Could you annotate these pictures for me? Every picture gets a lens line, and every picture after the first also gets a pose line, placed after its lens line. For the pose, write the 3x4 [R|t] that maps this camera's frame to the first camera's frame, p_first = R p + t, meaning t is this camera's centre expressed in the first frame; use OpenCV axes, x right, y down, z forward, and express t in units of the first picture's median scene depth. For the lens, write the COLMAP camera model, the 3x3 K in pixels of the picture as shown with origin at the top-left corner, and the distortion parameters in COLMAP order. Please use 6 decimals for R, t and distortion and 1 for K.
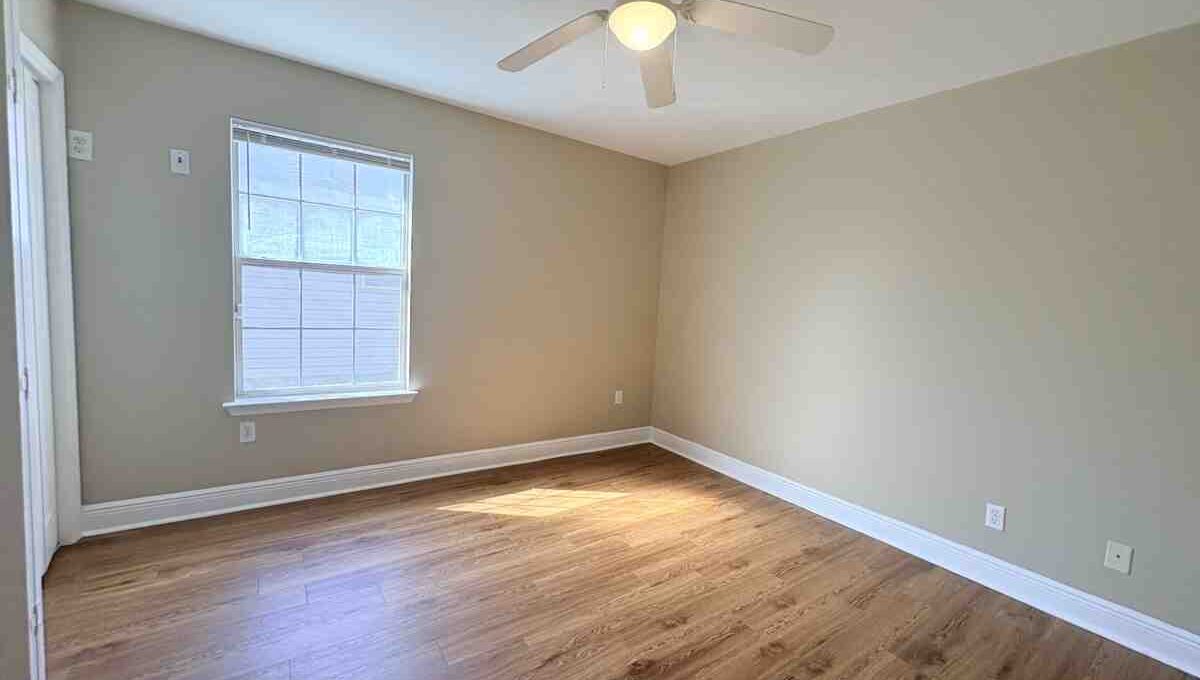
lens RADIAL K [[478.1, 0, 599.4], [0, 478.1, 337.4], [0, 0, 1]] dist [0.000066, 0.000164]
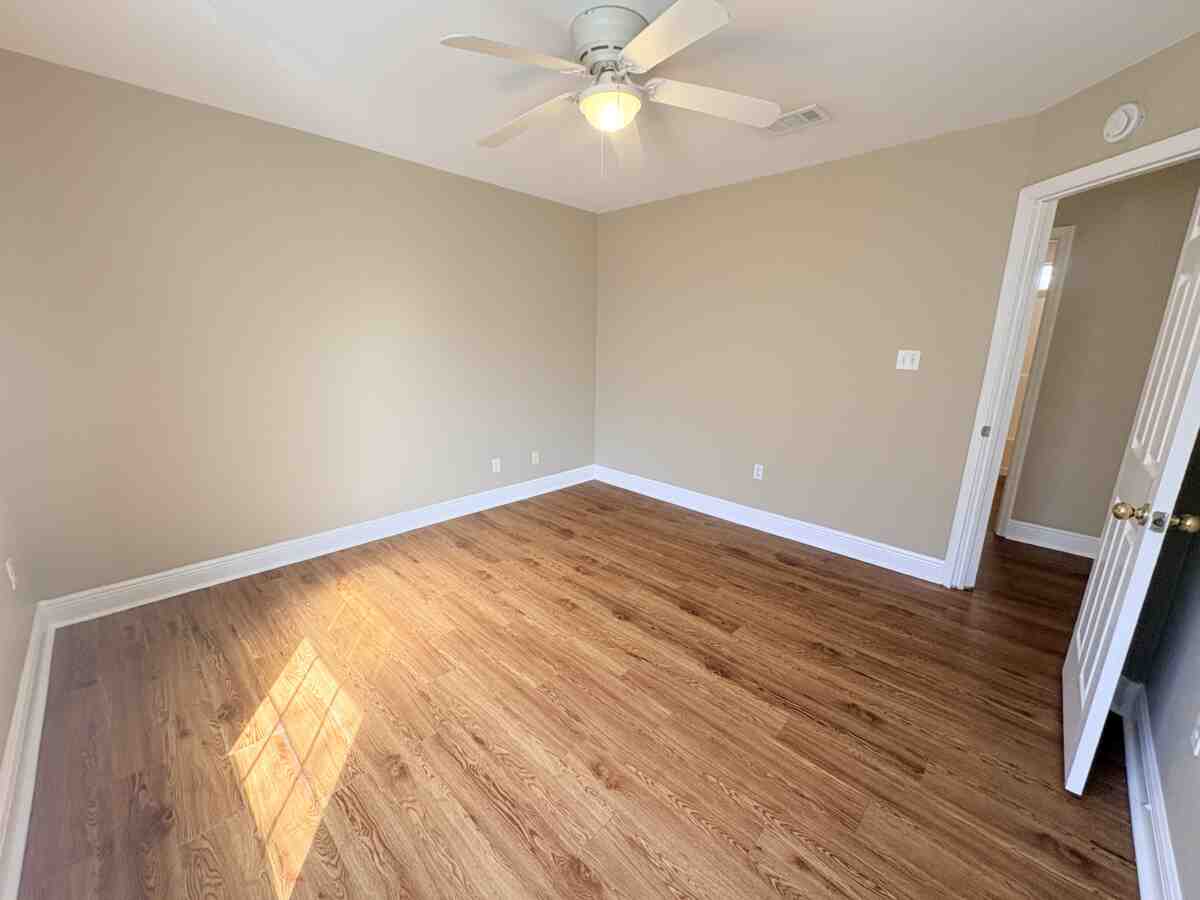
lens RADIAL K [[478.7, 0, 600.4], [0, 478.7, 446.5], [0, 0, 1]] dist [0.000636, 0.000179]
pose [[-0.183290, -0.280972, 0.942051, -0.733140], [0.056618, 0.953677, 0.295455, -0.150635], [-0.981427, 0.107491, -0.158891, 0.809083]]
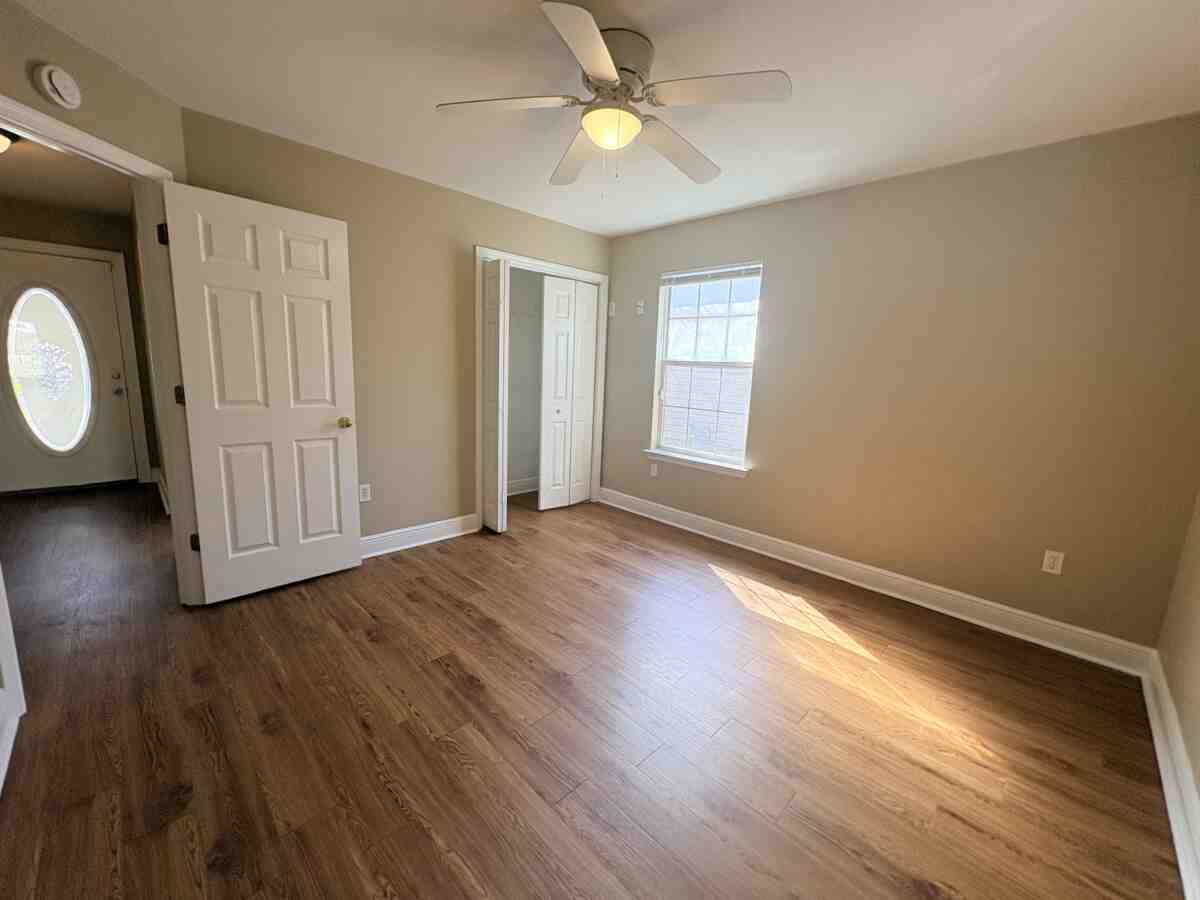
lens RADIAL K [[477.9, 0, 598.6], [0, 477.9, 447.9], [0, 0, 1]] dist [0.001711, -0.000023]
pose [[0.170816, 0.116938, -0.978339, 0.801575], [-0.115149, 0.988497, 0.098048, -0.010851], [0.978551, 0.095907, 0.182317, 0.530432]]
